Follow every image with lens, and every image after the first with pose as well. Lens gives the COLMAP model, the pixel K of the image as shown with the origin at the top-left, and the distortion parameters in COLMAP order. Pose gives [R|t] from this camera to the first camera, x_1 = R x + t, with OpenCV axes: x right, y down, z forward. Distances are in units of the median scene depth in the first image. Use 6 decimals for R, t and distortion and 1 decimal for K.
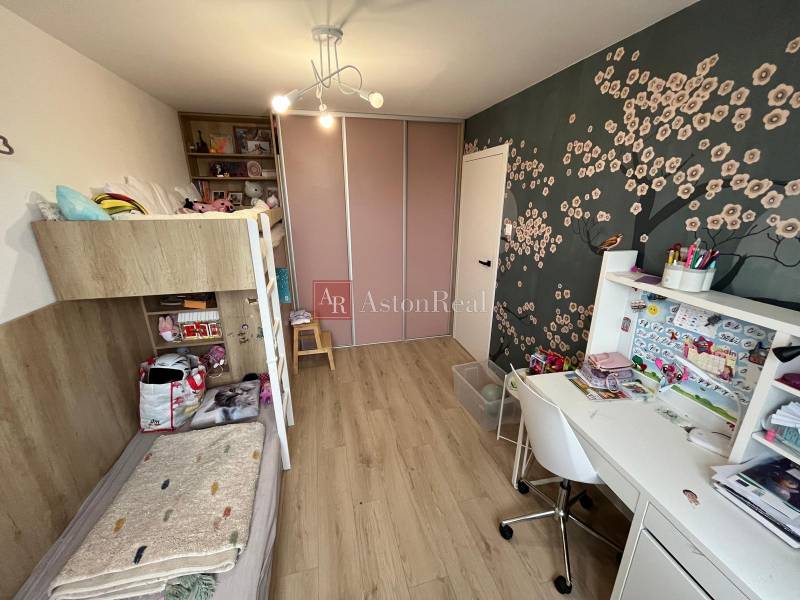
lens RADIAL K [[323.5, 0, 401.1], [0, 323.5, 301.1], [0, 0, 1]] dist [-0.007365, 0.000156]
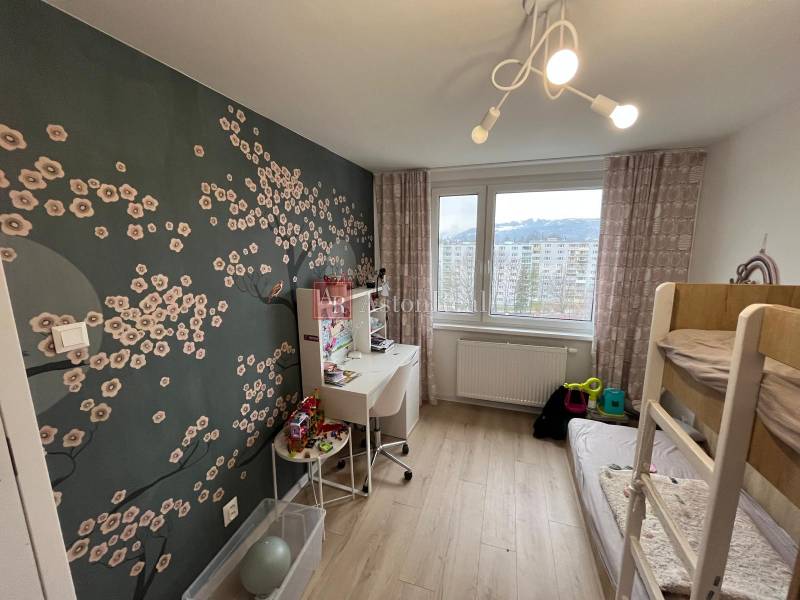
lens RADIAL K [[323.5, 0, 401.1], [0, 323.5, 301.1], [0, 0, 1]] dist [-0.007365, 0.000156]
pose [[-0.842983, -0.085998, 0.531021, -0.300753], [0.170918, 0.893170, 0.415975, -0.509359], [-0.510065, 0.441421, -0.738228, 1.533467]]
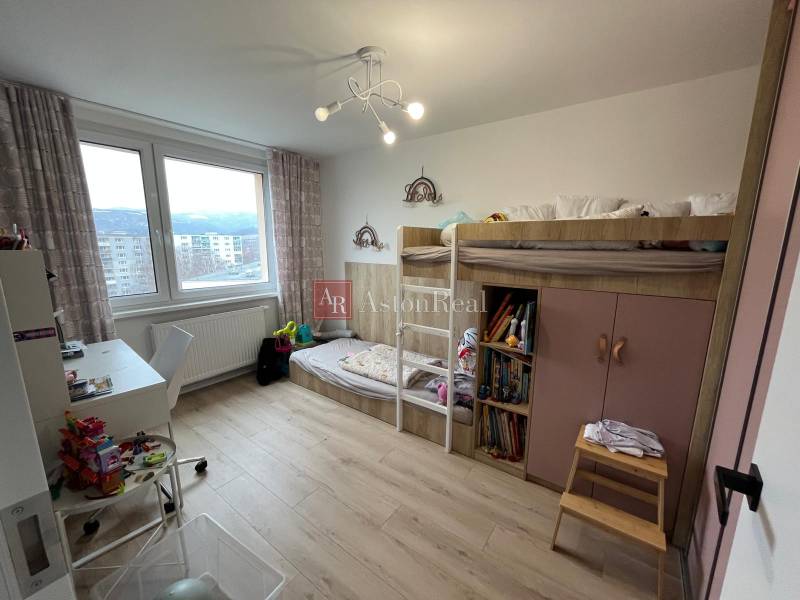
lens RADIAL K [[323.5, 0, 401.1], [0, 323.5, 301.1], [0, 0, 1]] dist [-0.007365, 0.000156]
pose [[-0.775880, 0.107950, -0.621576, 0.382533], [-0.199973, 0.892365, 0.404593, -0.450414], [0.598348, 0.438214, -0.670781, 1.780996]]
